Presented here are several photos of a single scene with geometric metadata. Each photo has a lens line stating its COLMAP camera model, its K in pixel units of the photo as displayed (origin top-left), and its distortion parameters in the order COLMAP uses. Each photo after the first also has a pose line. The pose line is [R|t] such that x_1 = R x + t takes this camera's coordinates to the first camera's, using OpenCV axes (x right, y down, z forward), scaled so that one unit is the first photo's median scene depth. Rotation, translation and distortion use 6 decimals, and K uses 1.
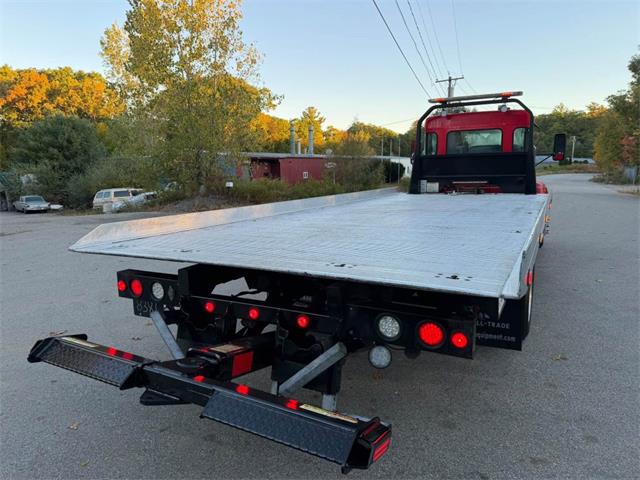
lens RADIAL K [[446.2, 0, 320.0], [0, 446.2, 240.0], [0, 0, 1]] dist [0.090608, -0.116071]
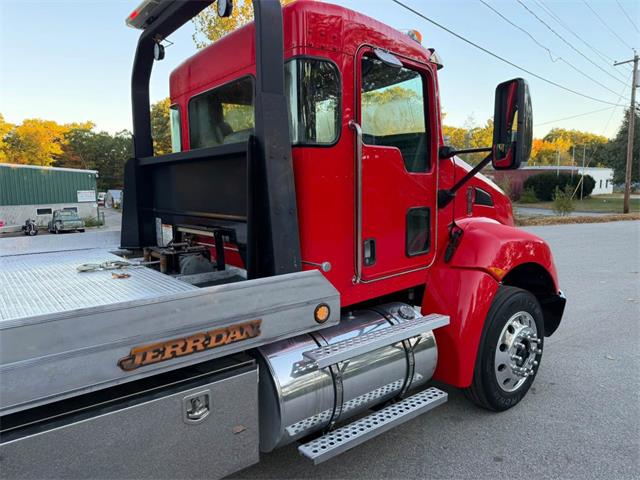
lens RADIAL K [[450.6, 0, 317.8], [0, 450.6, 241.6], [0, 0, 1]] dist [0.001844, 0.003335]
pose [[0.913804, 0.052907, -0.402696, 0.102501], [-0.063502, 0.997897, -0.012995, -0.021020], [0.401161, 0.037447, 0.915242, 0.123274]]
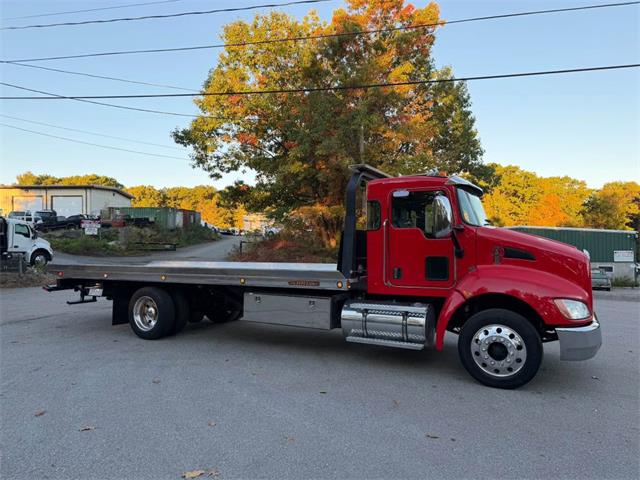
lens RADIAL K [[446.2, 0, 320.0], [0, 446.2, 240.0], [0, 0, 1]] dist [0.090608, -0.116071]
pose [[-0.004995, -0.005536, -0.999972, 0.217842], [-0.156114, 0.987728, -0.004688, -0.026393], [0.987726, 0.156087, -0.005798, 0.154813]]
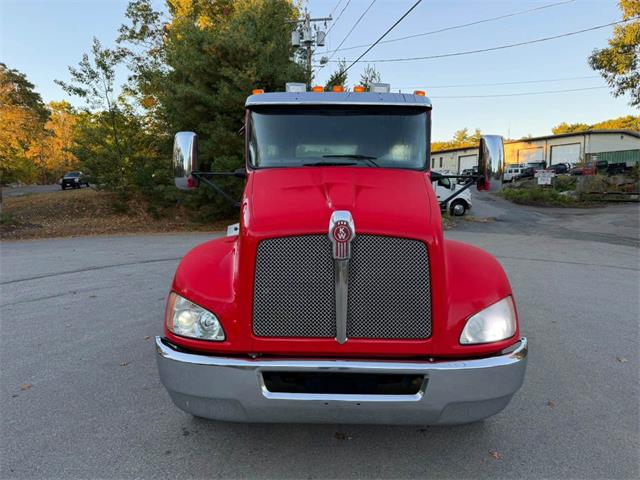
lens RADIAL K [[446.2, 0, 320.0], [0, 446.2, 240.0], [0, 0, 1]] dist [0.090608, -0.116071]
pose [[-0.900276, 0.047540, -0.432716, 0.110579], [-0.065117, 0.968128, 0.241841, -0.046674], [0.430422, 0.245901, -0.868487, 0.281061]]
